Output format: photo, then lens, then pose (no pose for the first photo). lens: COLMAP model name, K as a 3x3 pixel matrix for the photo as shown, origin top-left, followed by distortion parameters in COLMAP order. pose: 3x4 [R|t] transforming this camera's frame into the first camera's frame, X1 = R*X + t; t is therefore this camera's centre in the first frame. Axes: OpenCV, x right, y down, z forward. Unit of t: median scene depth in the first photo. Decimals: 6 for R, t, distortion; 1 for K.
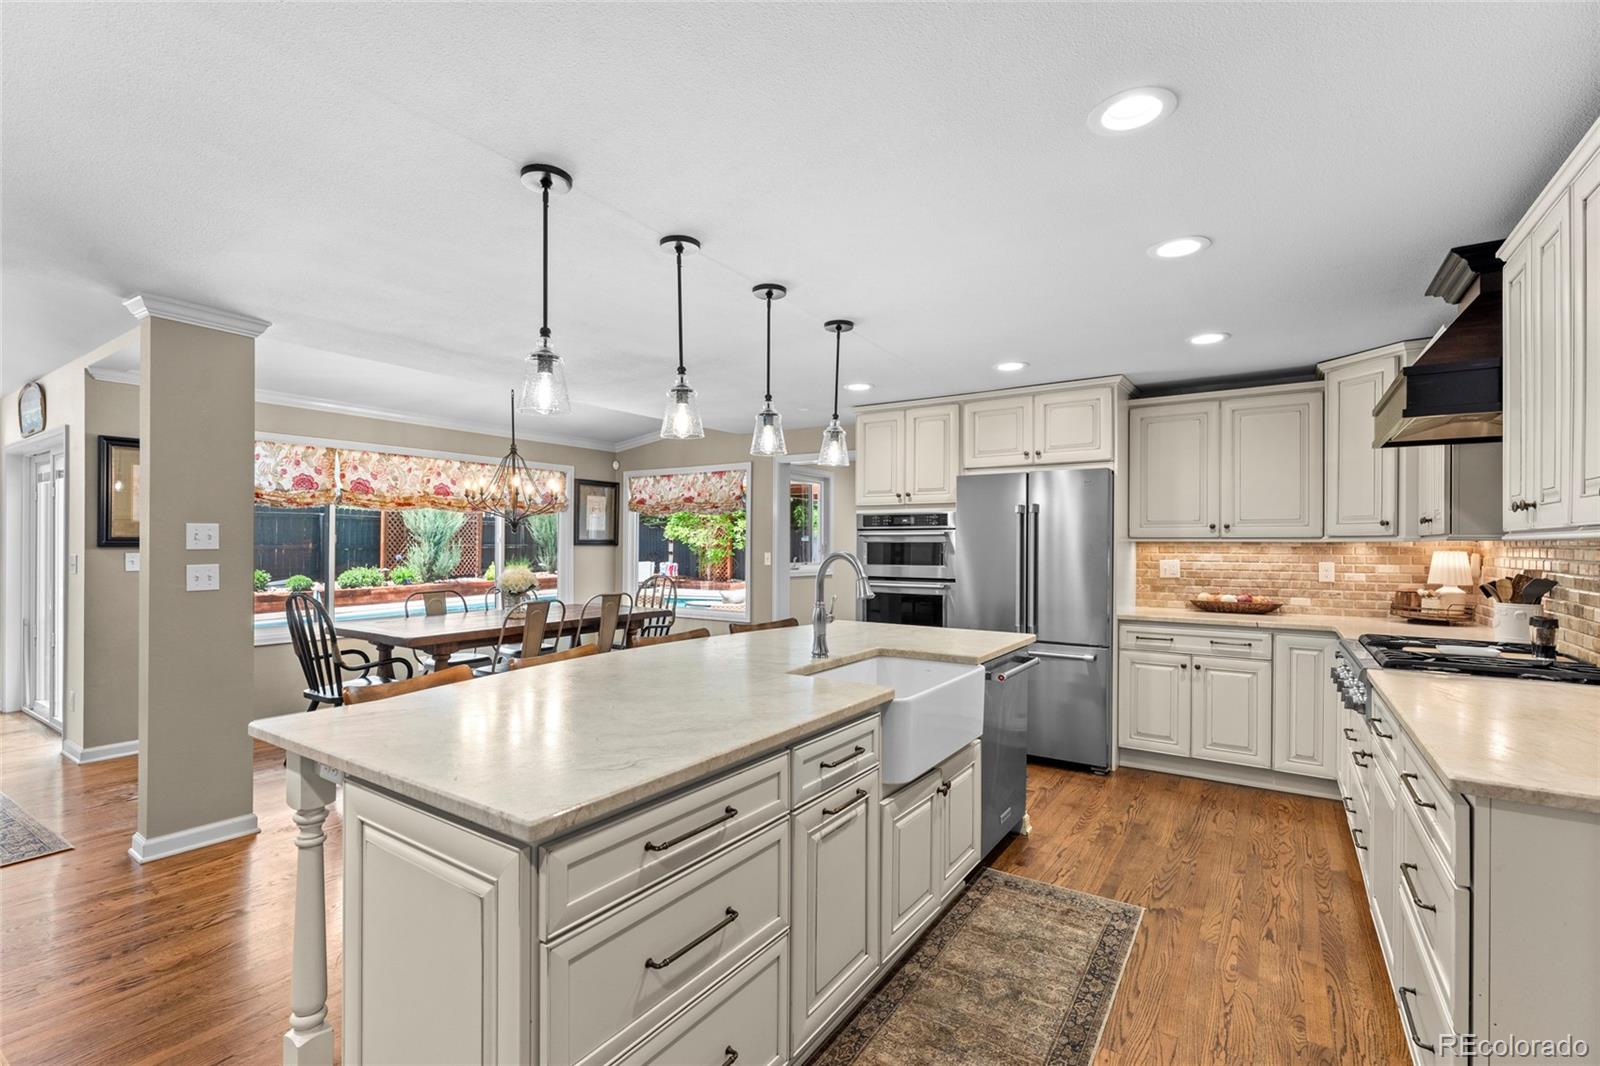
lens RADIAL K [[719.9, 0, 788.6], [0, 719.9, 541.4], [0, 0, 1]] dist [-0.000952, -0.000505]
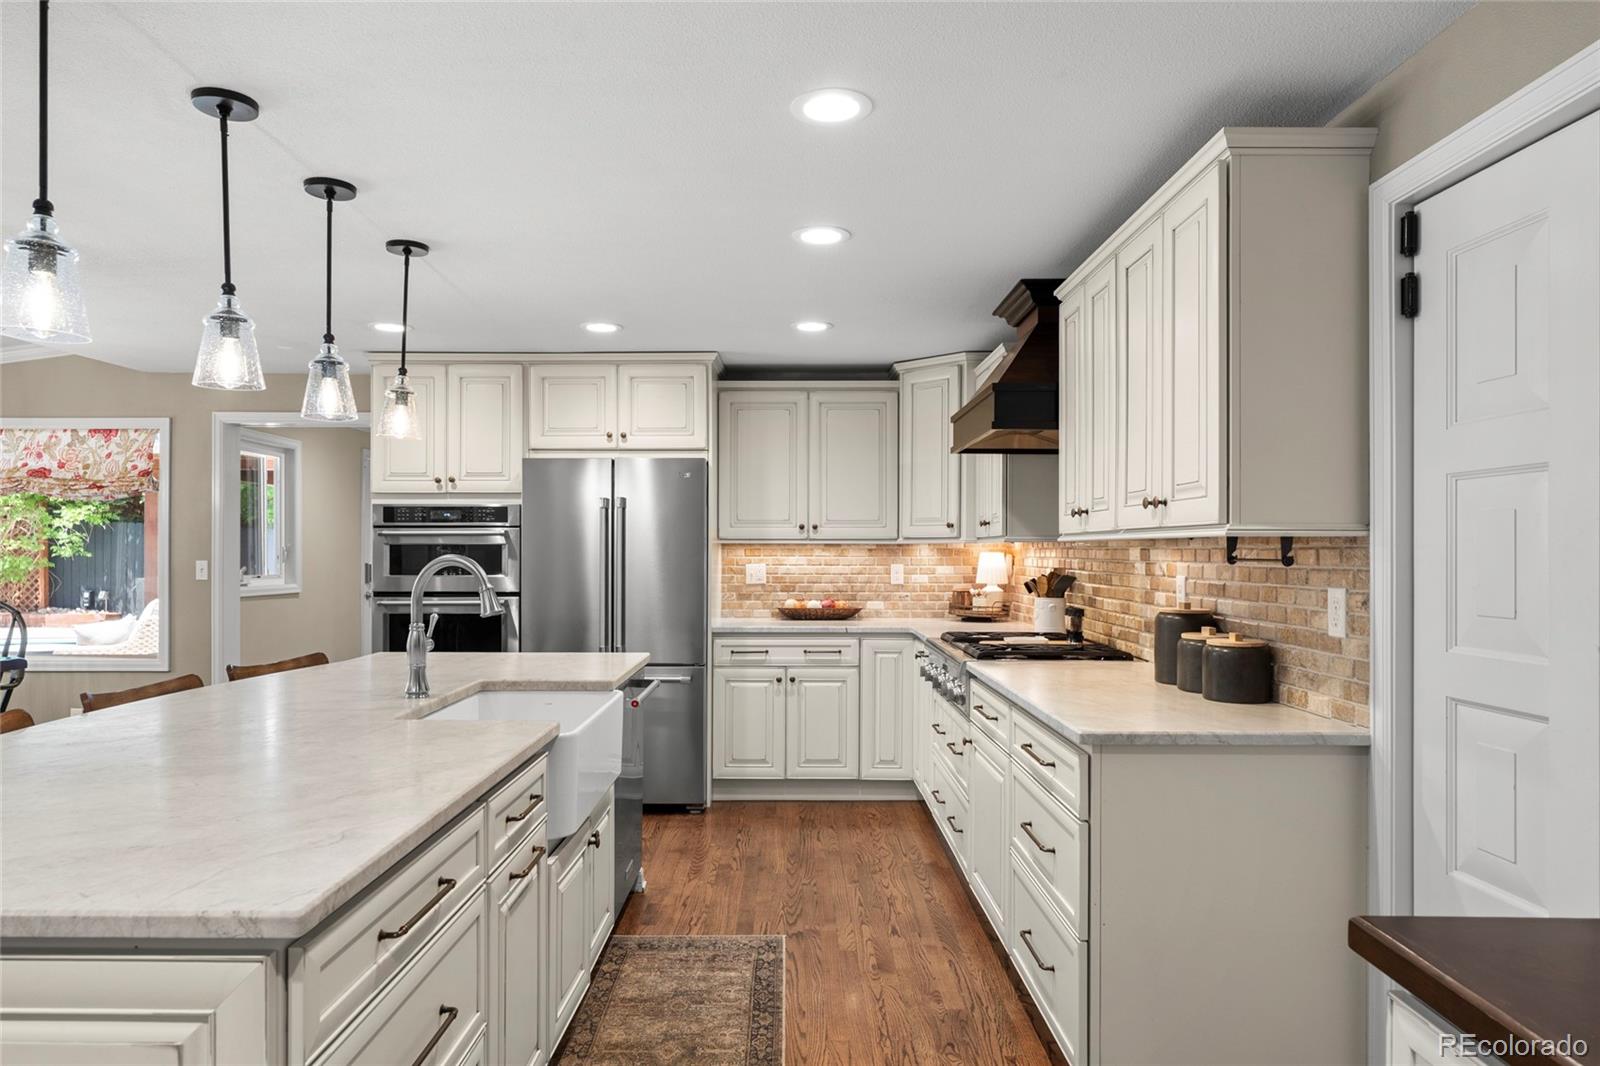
lens RADIAL K [[981.8, 0, 785.1], [0, 981.8, 549.0], [0, 0, 1]] dist [0.001147, 0.001278]
pose [[0.830790, -0.002610, 0.556580, -0.113872], [-0.000064, 0.999989, 0.004784, 0.001396], [-0.556587, -0.004011, 0.830780, -0.030489]]
